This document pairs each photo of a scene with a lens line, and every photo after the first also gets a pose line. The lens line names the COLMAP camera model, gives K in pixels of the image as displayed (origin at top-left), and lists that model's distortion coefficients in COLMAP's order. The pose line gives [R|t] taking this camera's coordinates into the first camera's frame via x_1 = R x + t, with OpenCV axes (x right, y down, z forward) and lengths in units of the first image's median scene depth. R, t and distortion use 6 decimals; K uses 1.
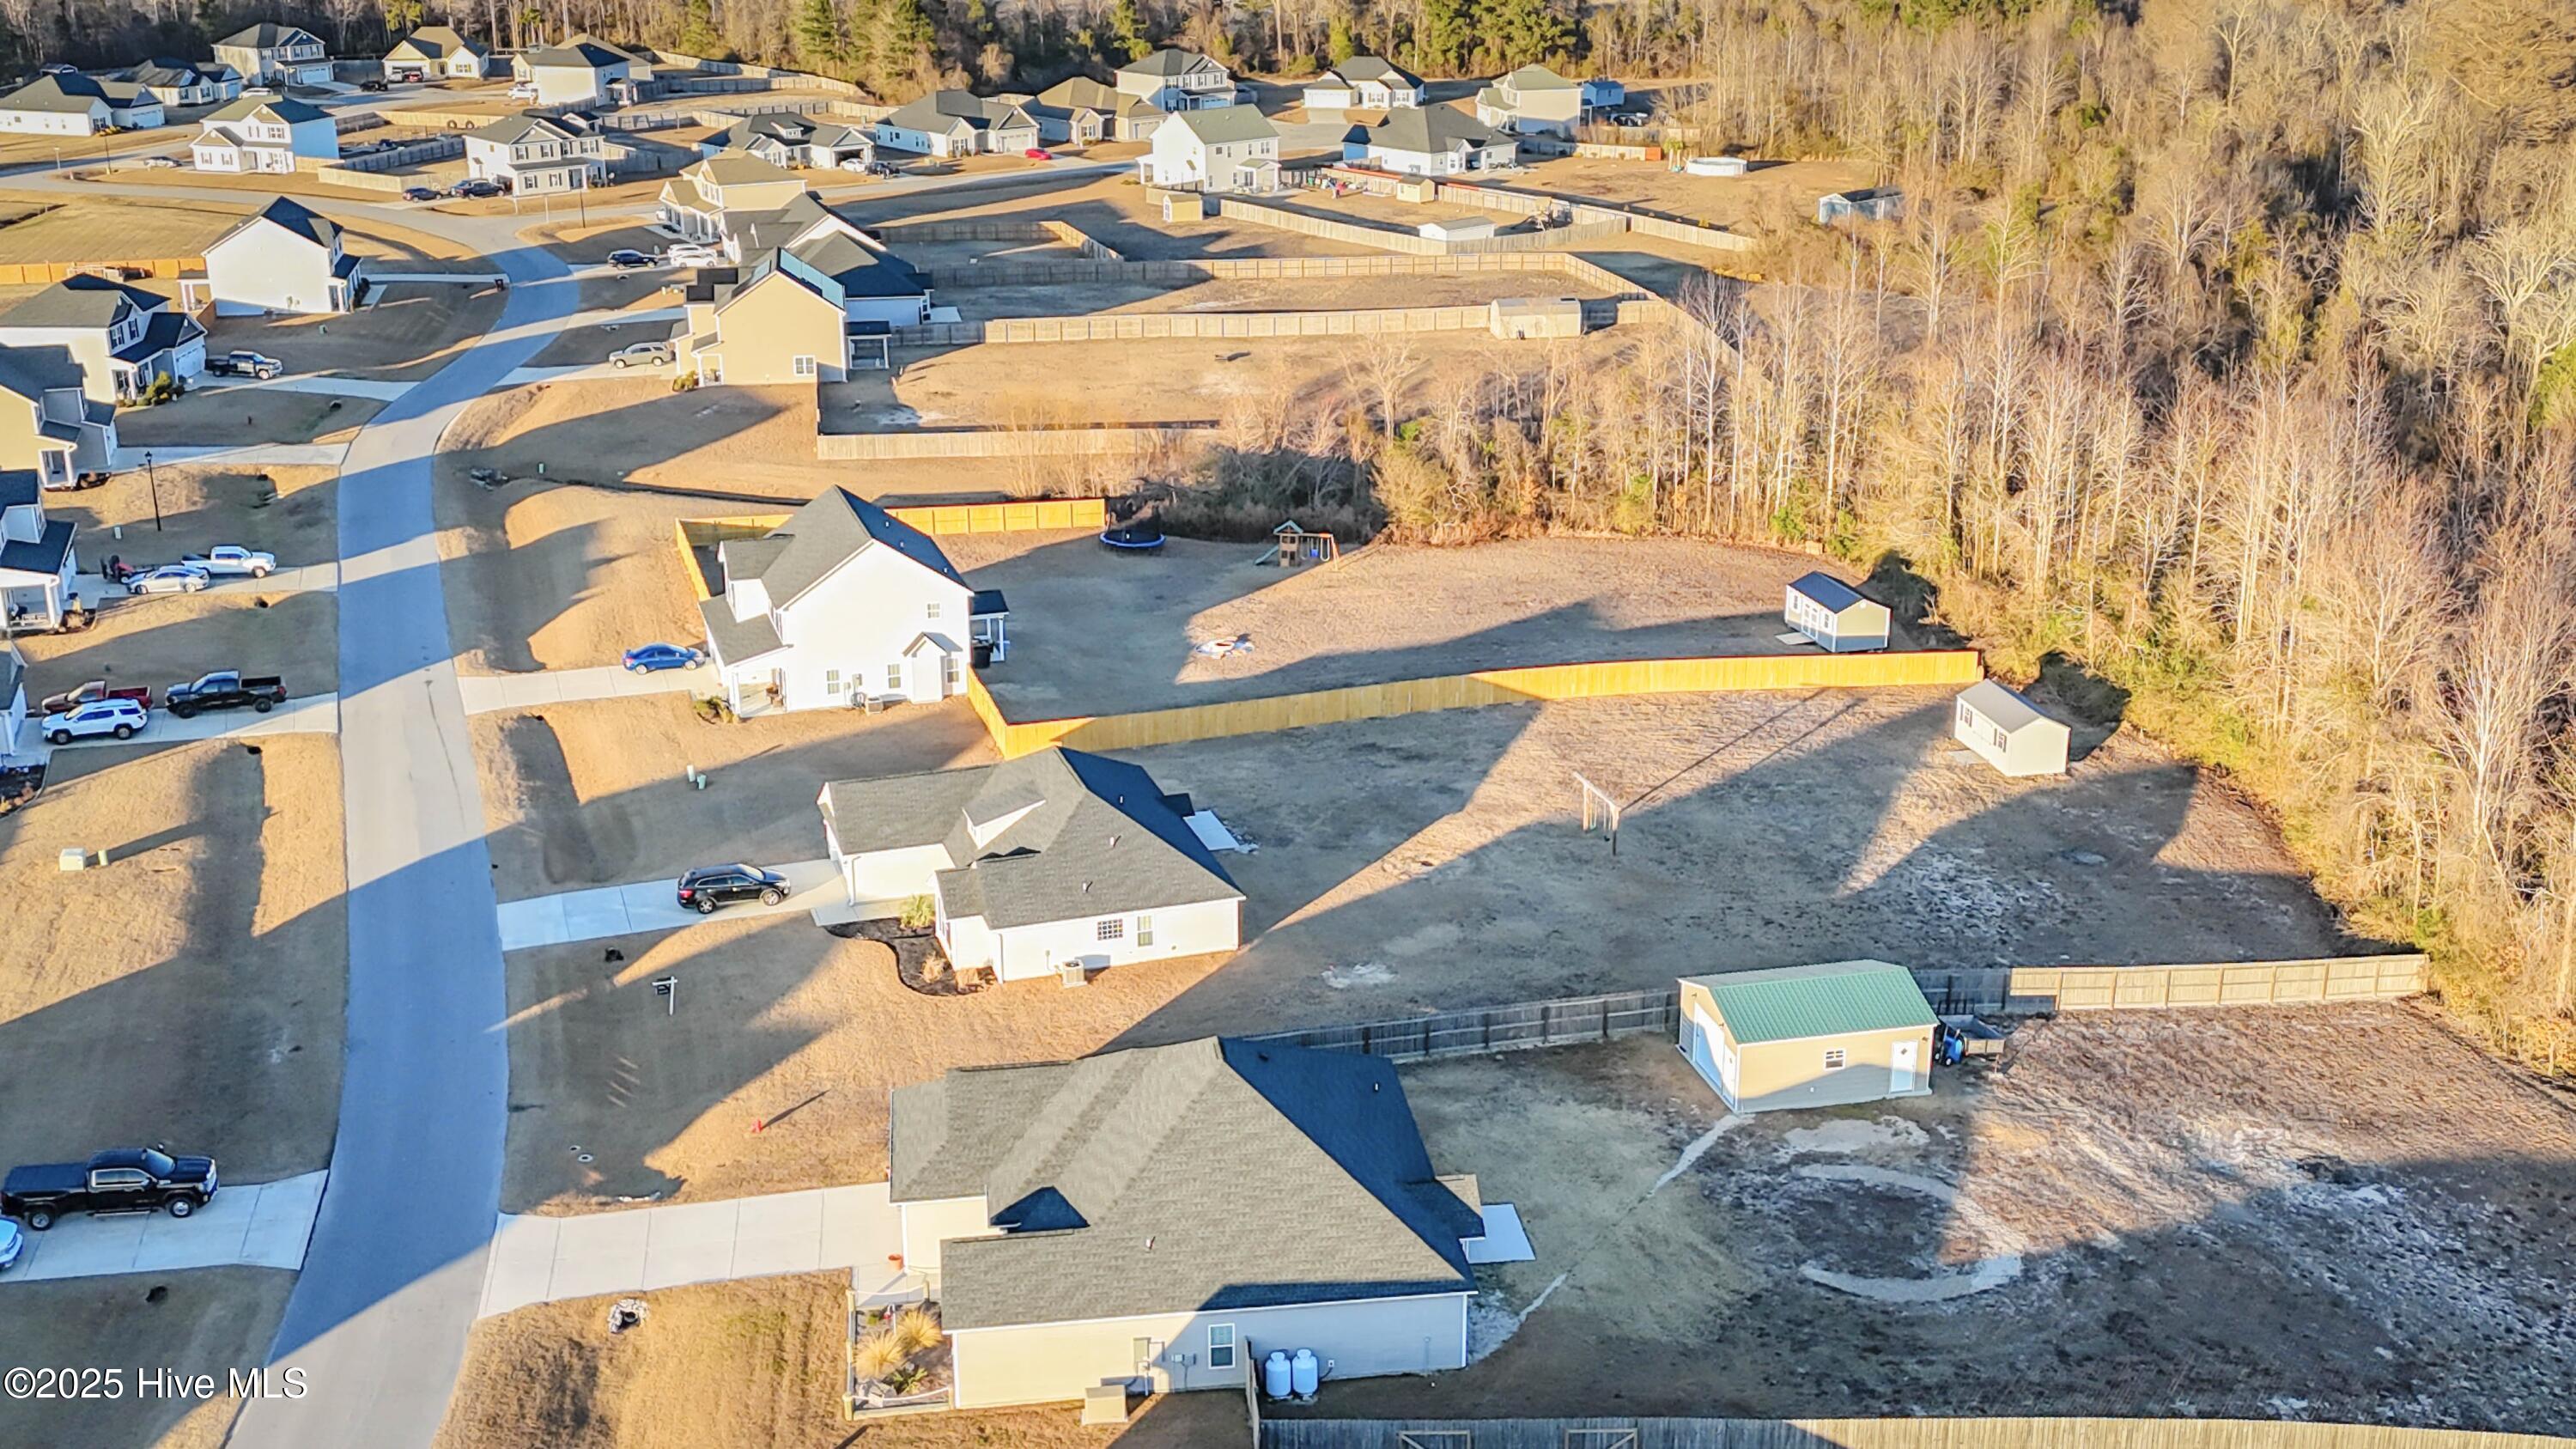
lens RADIAL K [[2684.3, 0, 1290.9], [0, 2684.3, 723.9], [0, 0, 1]] dist [0.063838, 0.000000]
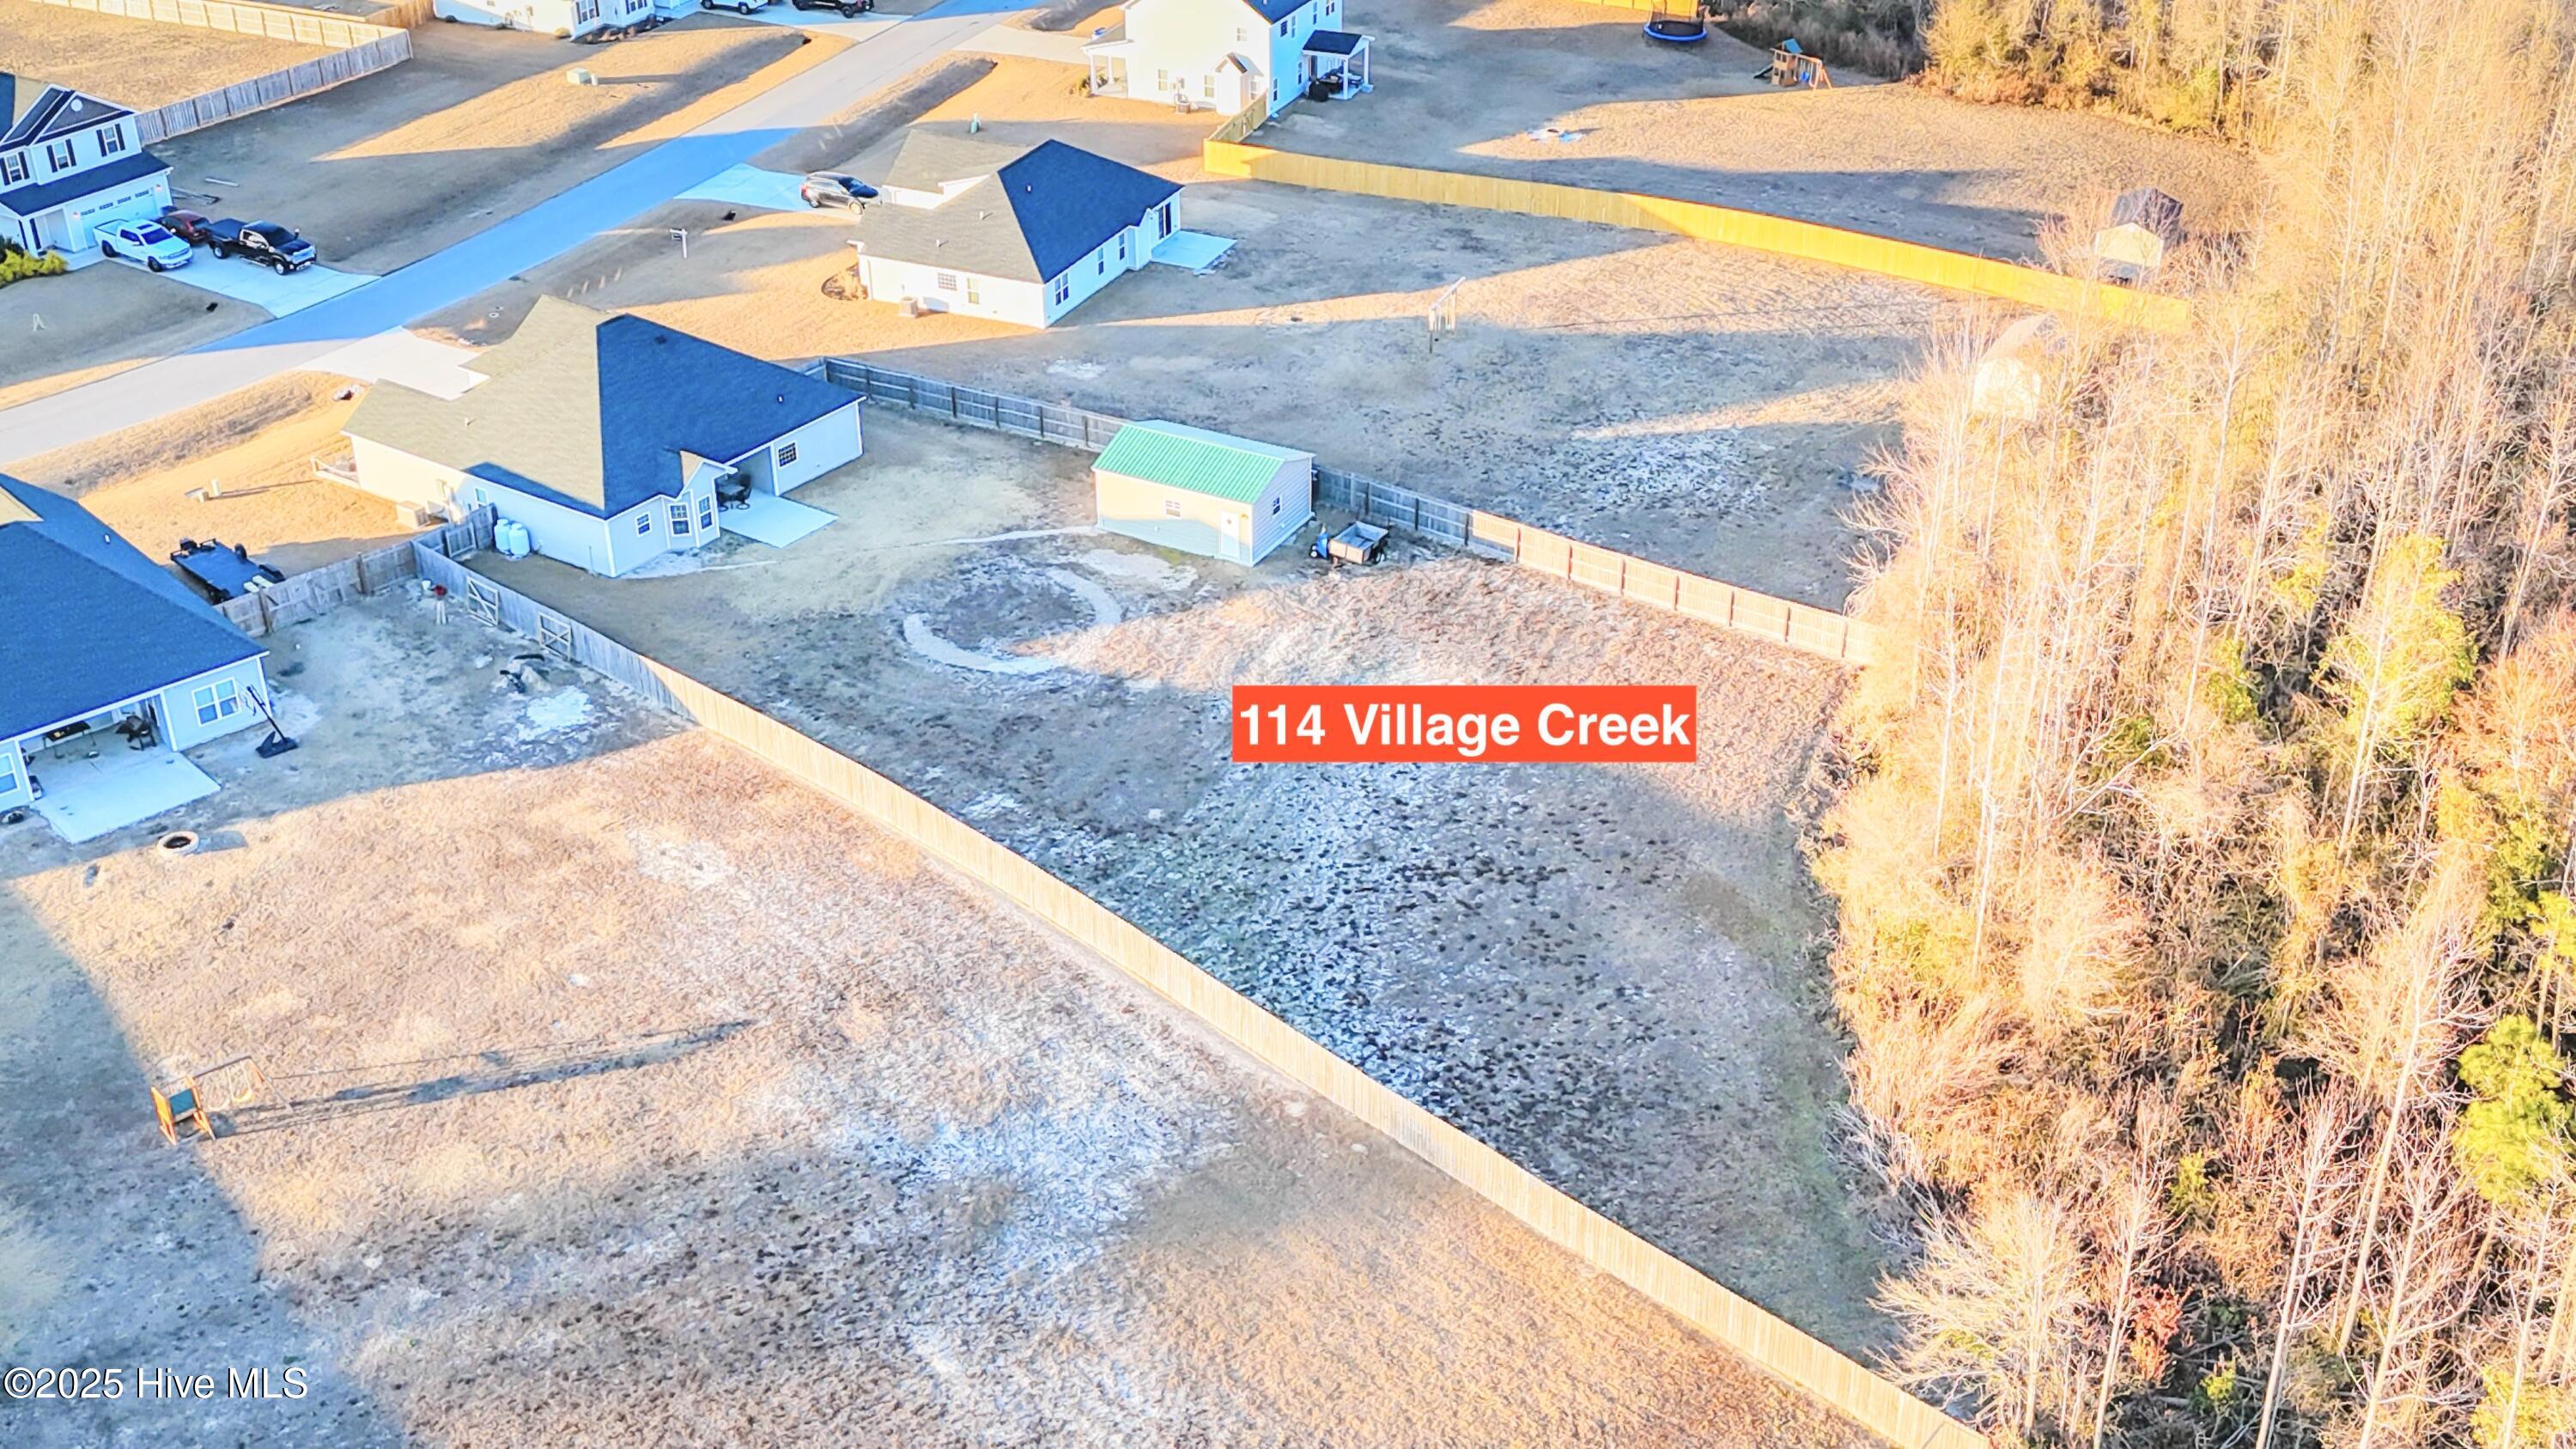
lens RADIAL K [[2684.3, 0, 1283.7], [0, 2684.3, 724.5], [0, 0, 1]] dist [0.063838, 0.000000]
pose [[0.746374, 0.334230, -0.575514, 1.008113], [-0.217918, 0.939812, 0.263182, -0.113102], [0.628839, -0.071017, 0.774286, 0.126432]]
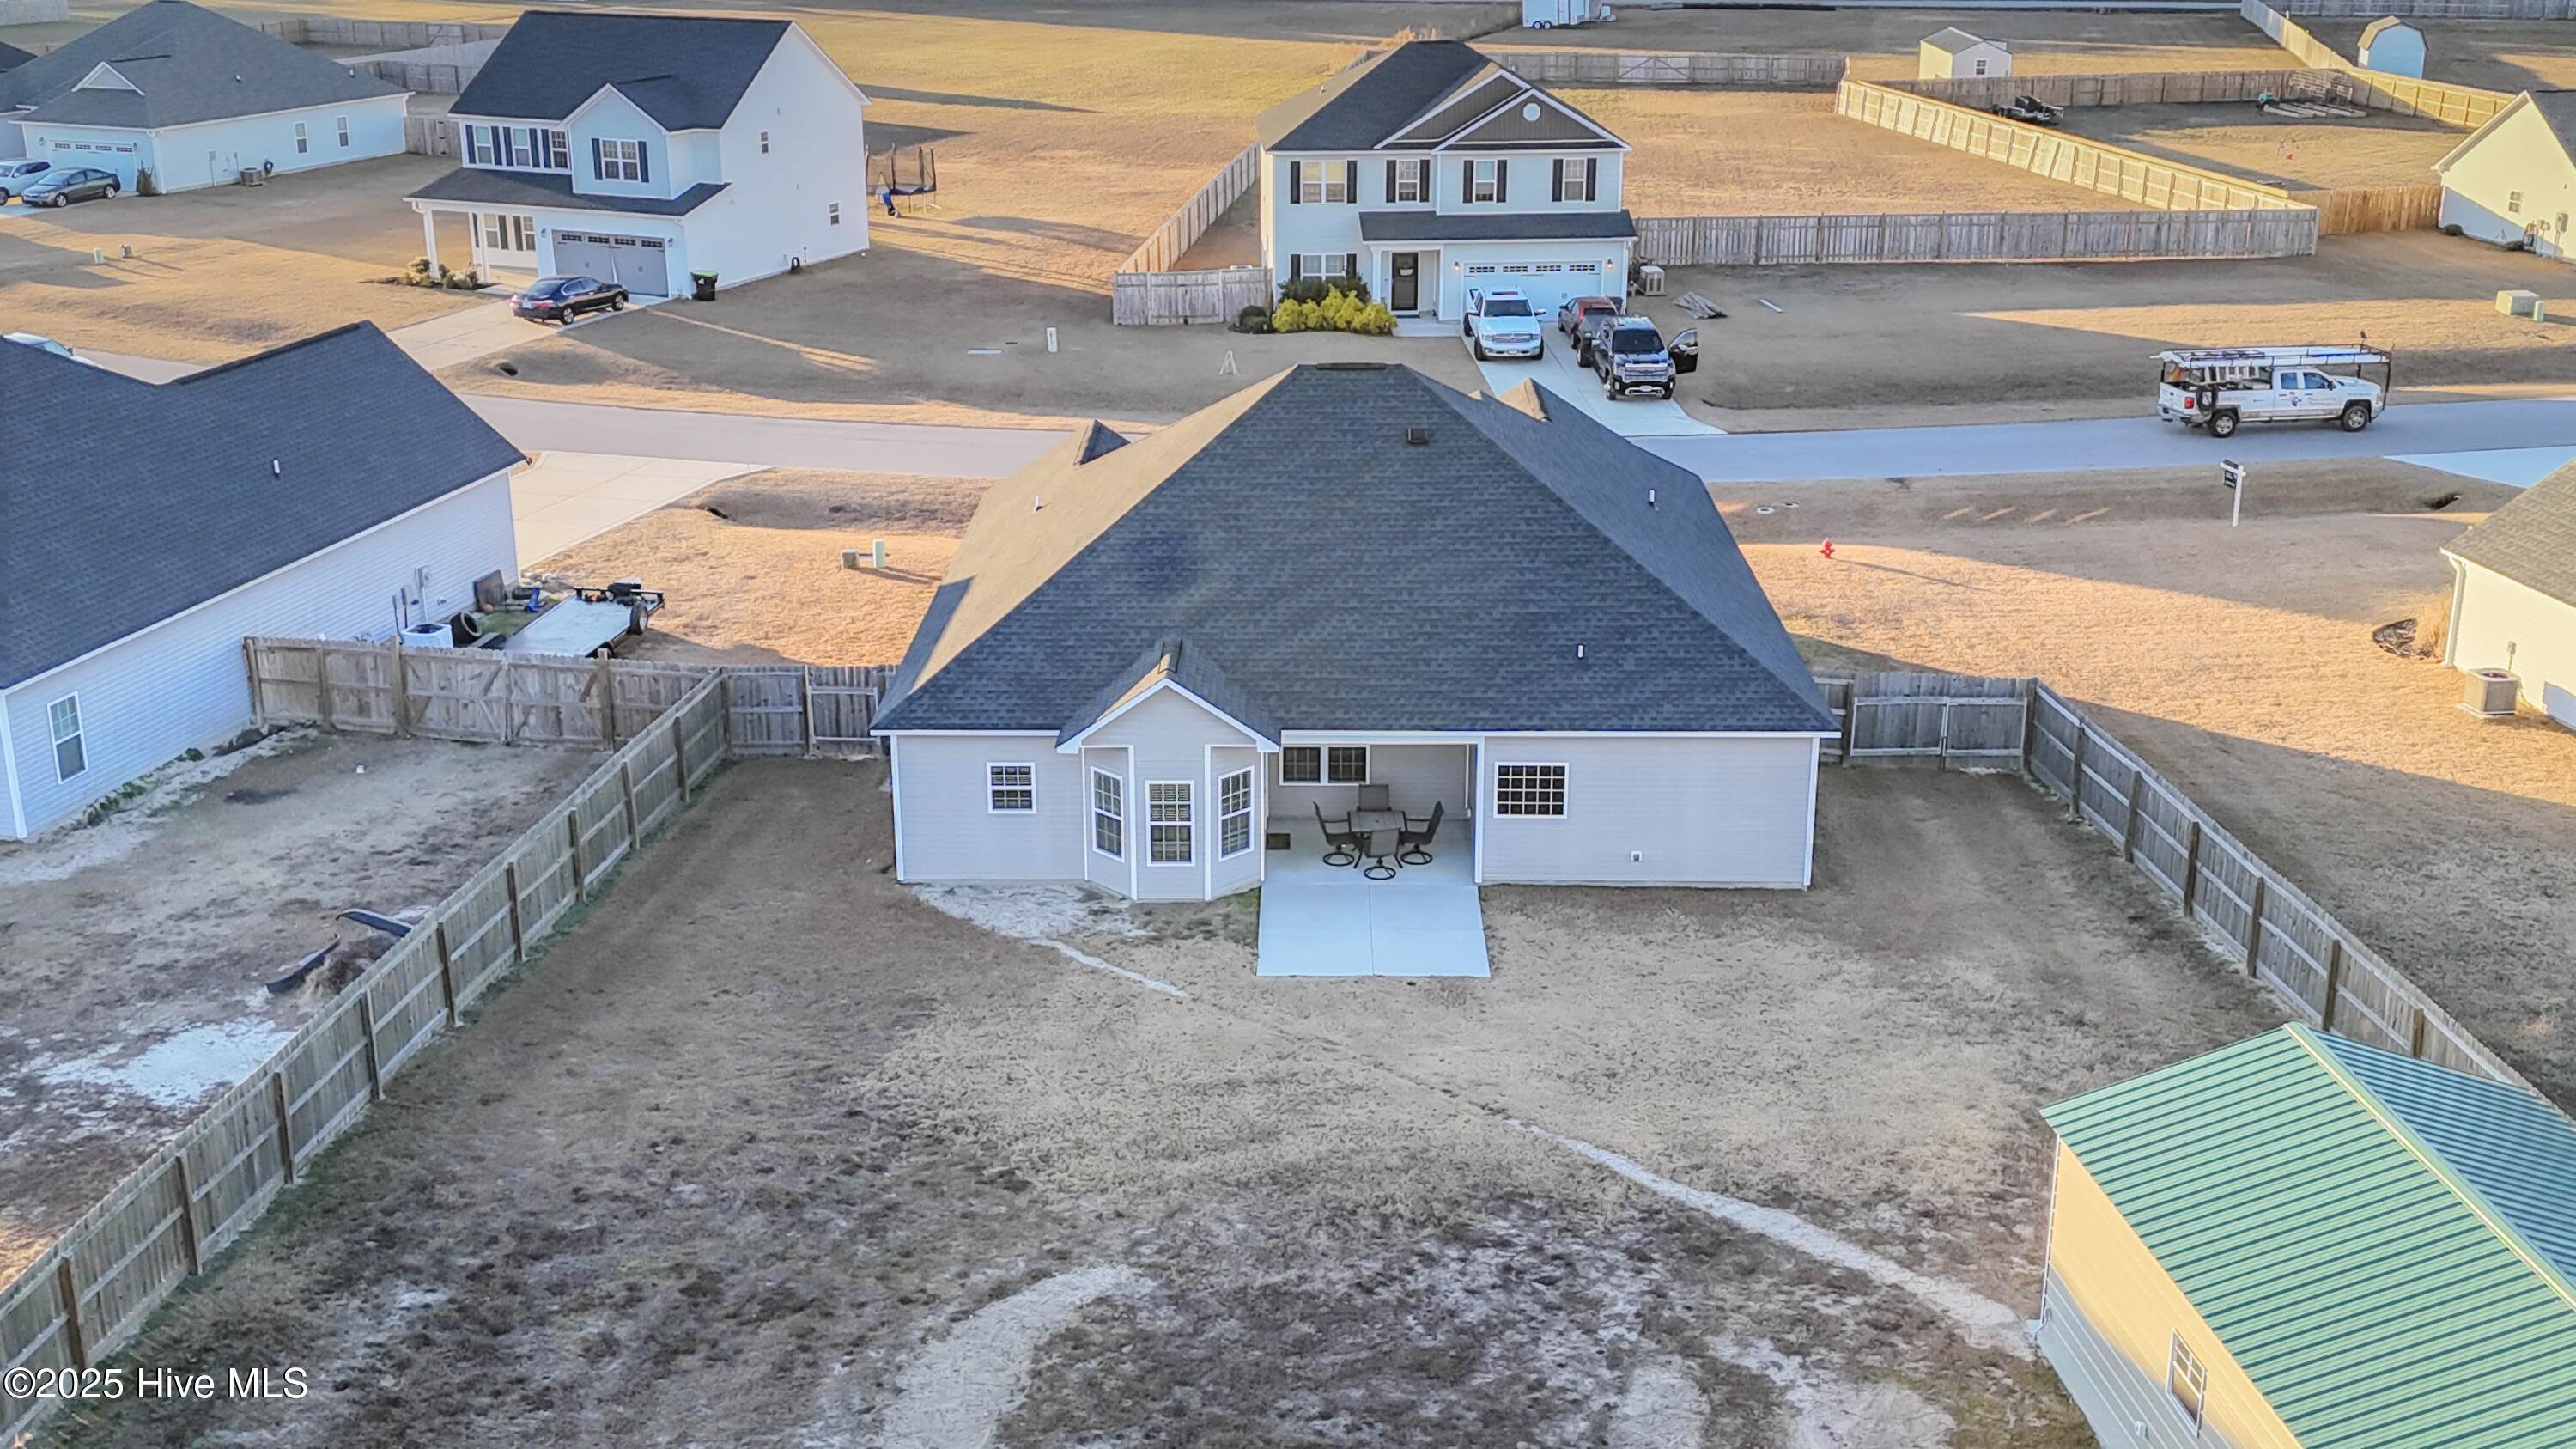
lens RADIAL K [[2684.3, 0, 1295.9], [0, 2684.3, 731.2], [0, 0, 1]] dist [0.063838, 0.000000]
pose [[-0.148471, 0.320776, -0.935446, 0.491429], [-0.321525, 0.878879, 0.352410, -0.006179], [0.935189, 0.353092, -0.027351, 0.957024]]
